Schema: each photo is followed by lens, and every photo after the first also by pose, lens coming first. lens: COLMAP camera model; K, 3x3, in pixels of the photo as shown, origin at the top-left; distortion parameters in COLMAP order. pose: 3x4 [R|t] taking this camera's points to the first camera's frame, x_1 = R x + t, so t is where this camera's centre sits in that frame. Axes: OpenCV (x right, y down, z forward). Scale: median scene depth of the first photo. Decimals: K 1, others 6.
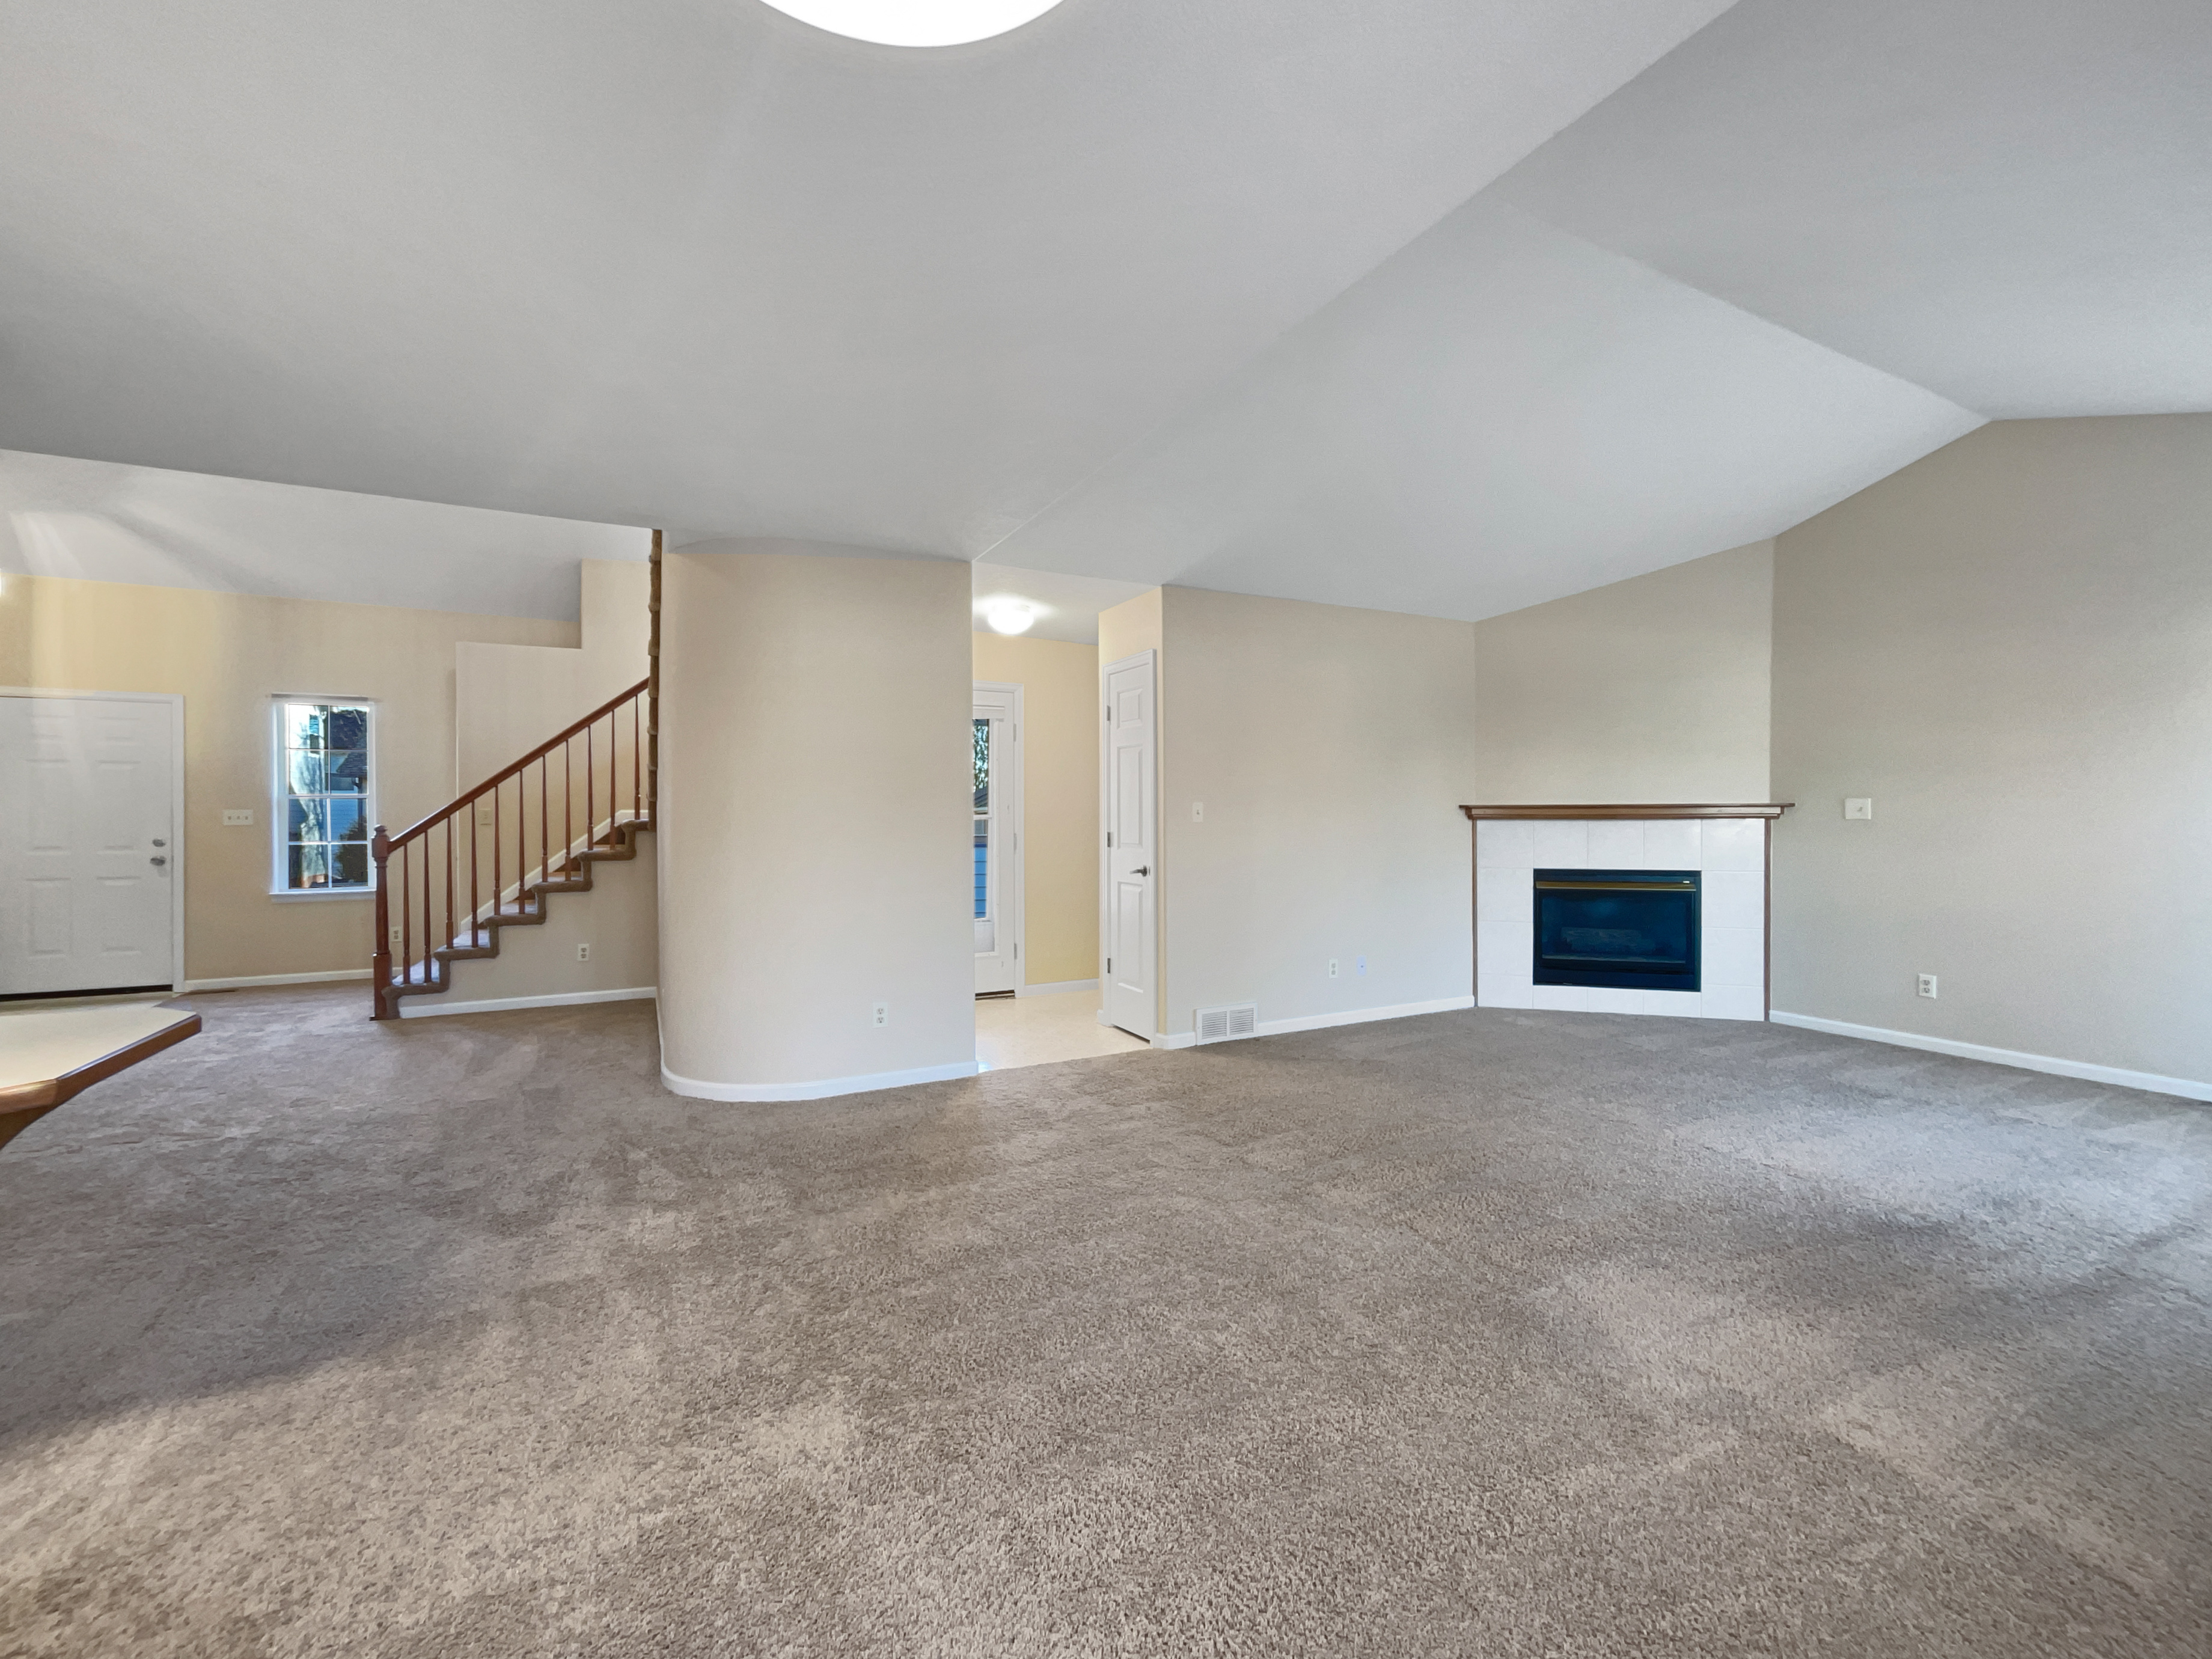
lens RADIAL K [[912.2, 0, 1118.5], [0, 912.2, 818.0], [0, 0, 1]] dist [-0.007363, 0.003901]
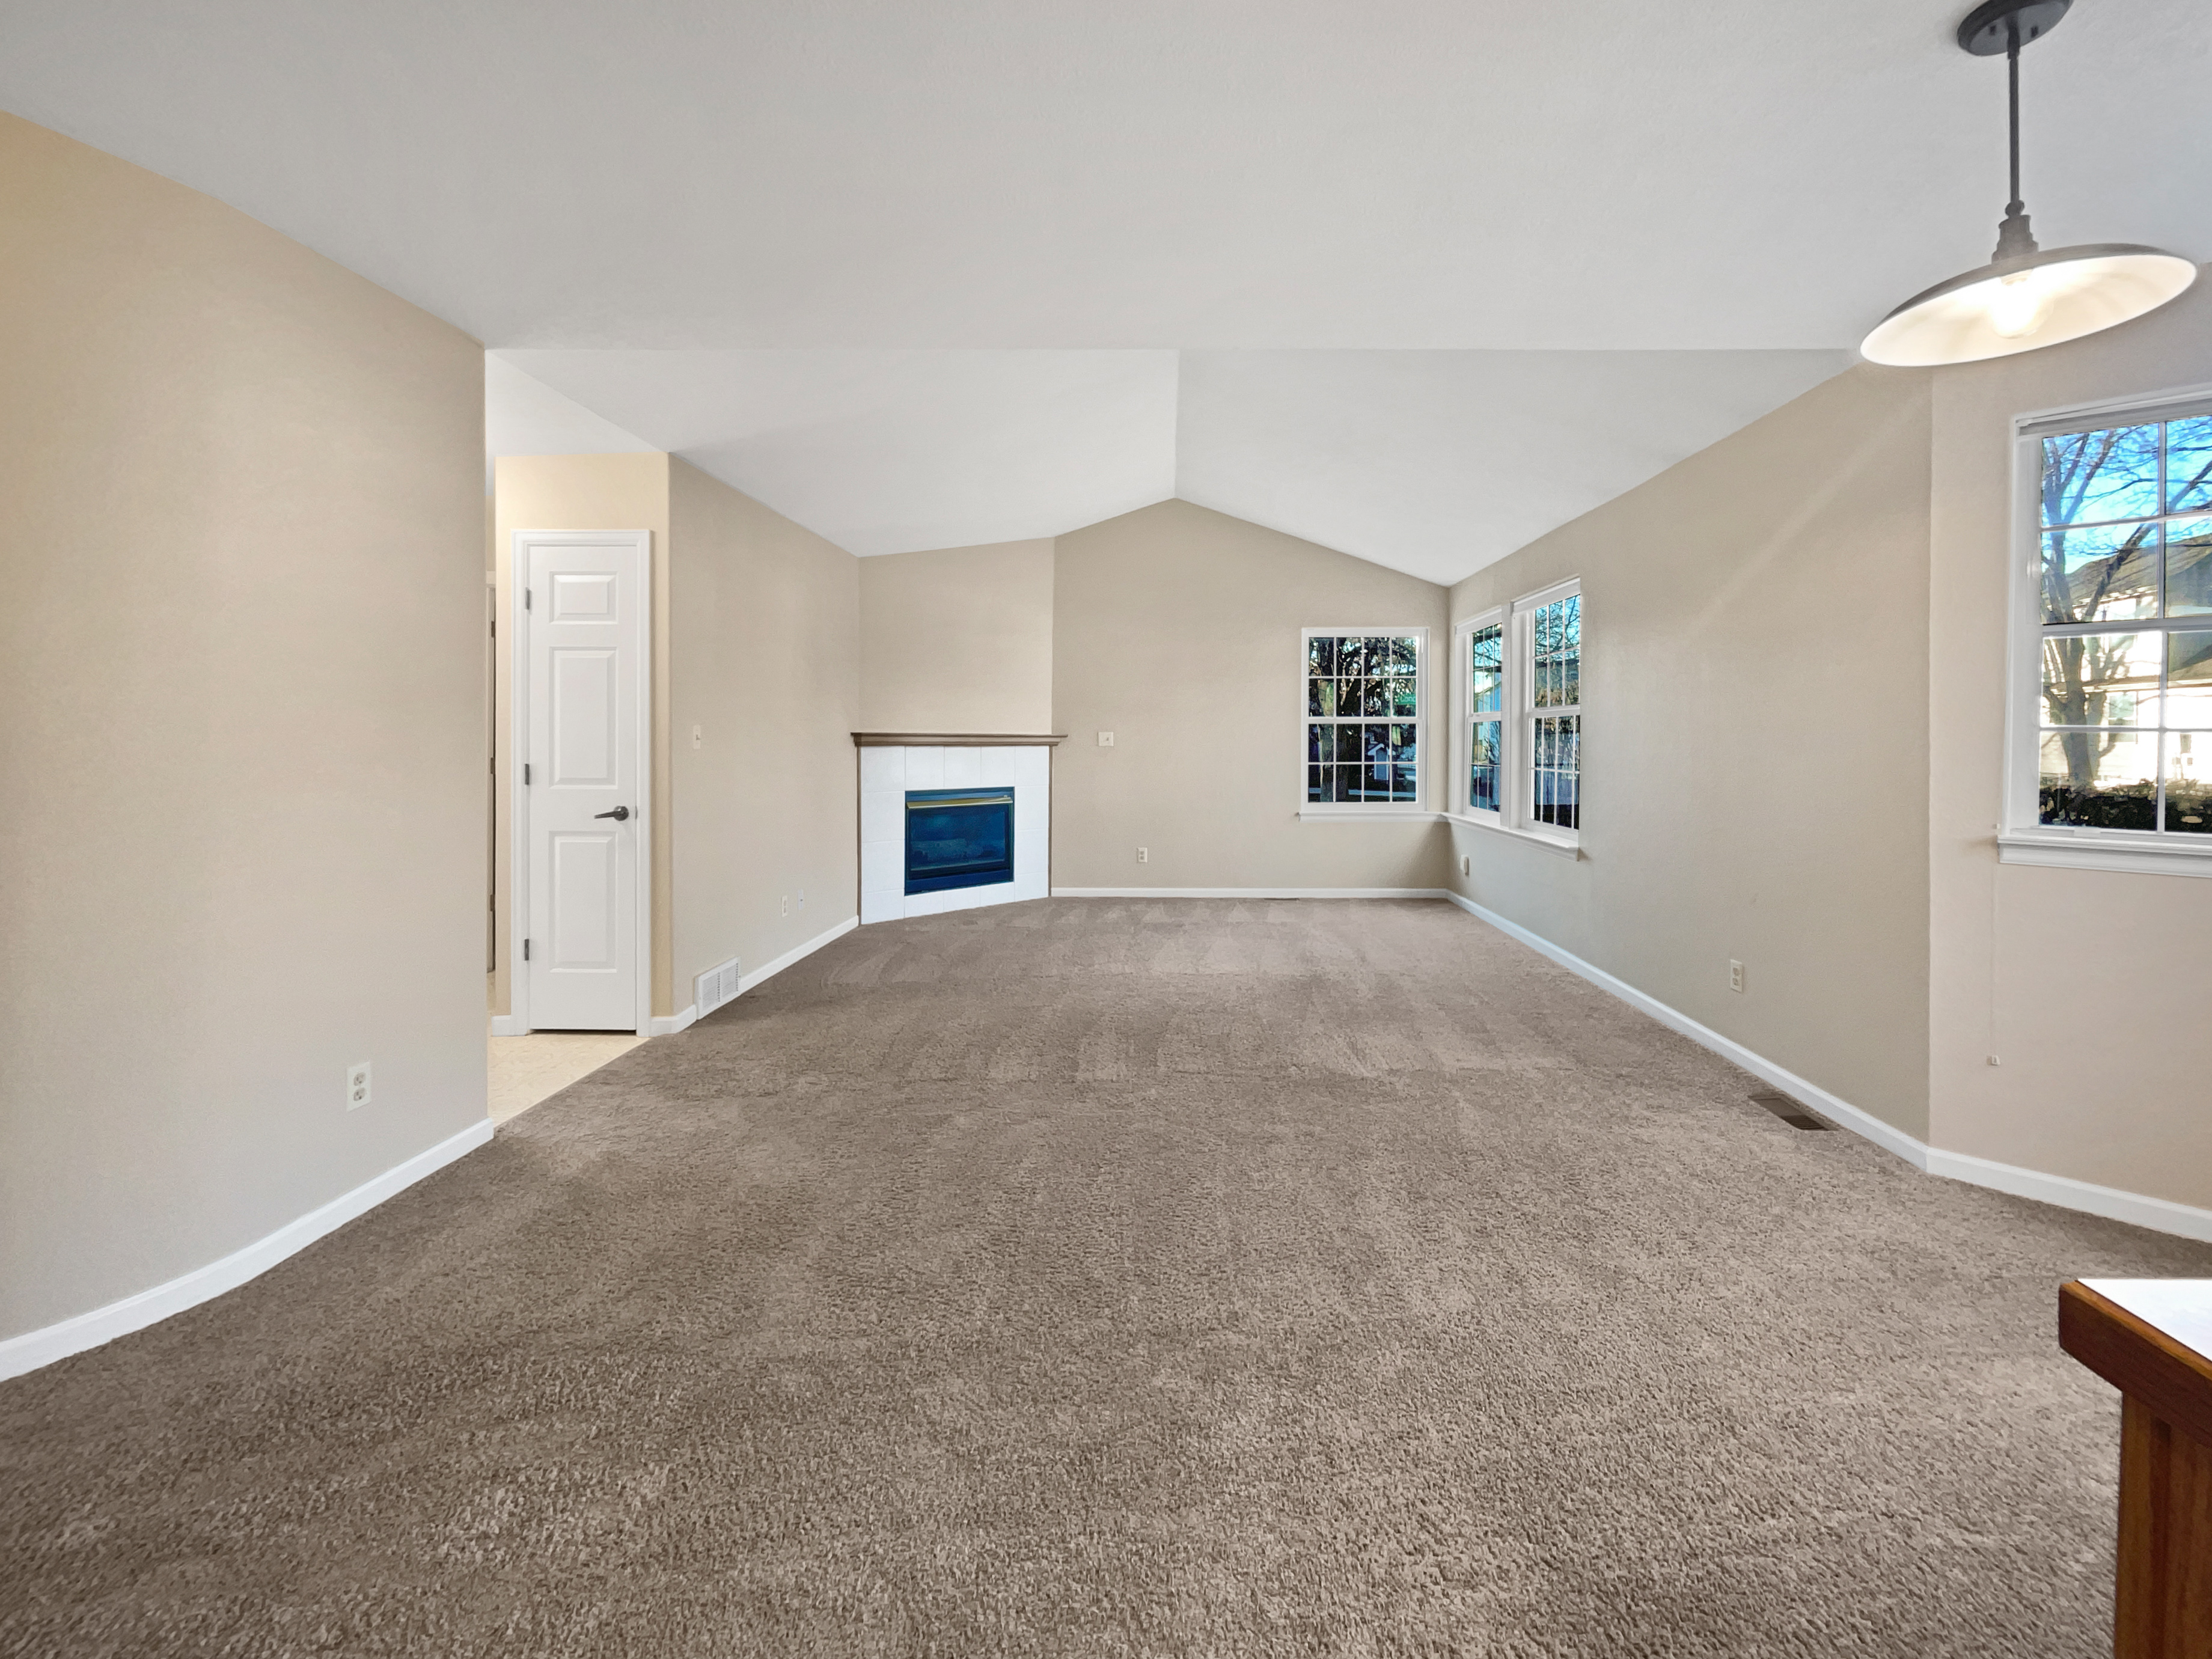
lens RADIAL K [[912.2, 0, 1151.1], [0, 912.2, 740.1], [0, 0, 1]] dist [-0.007363, 0.003901]
pose [[0.488086, 0.004547, 0.872784, -0.392789], [0.001768, 0.999979, -0.006198, 0.000452], [-0.872794, 0.004568, 0.488068, 0.208897]]
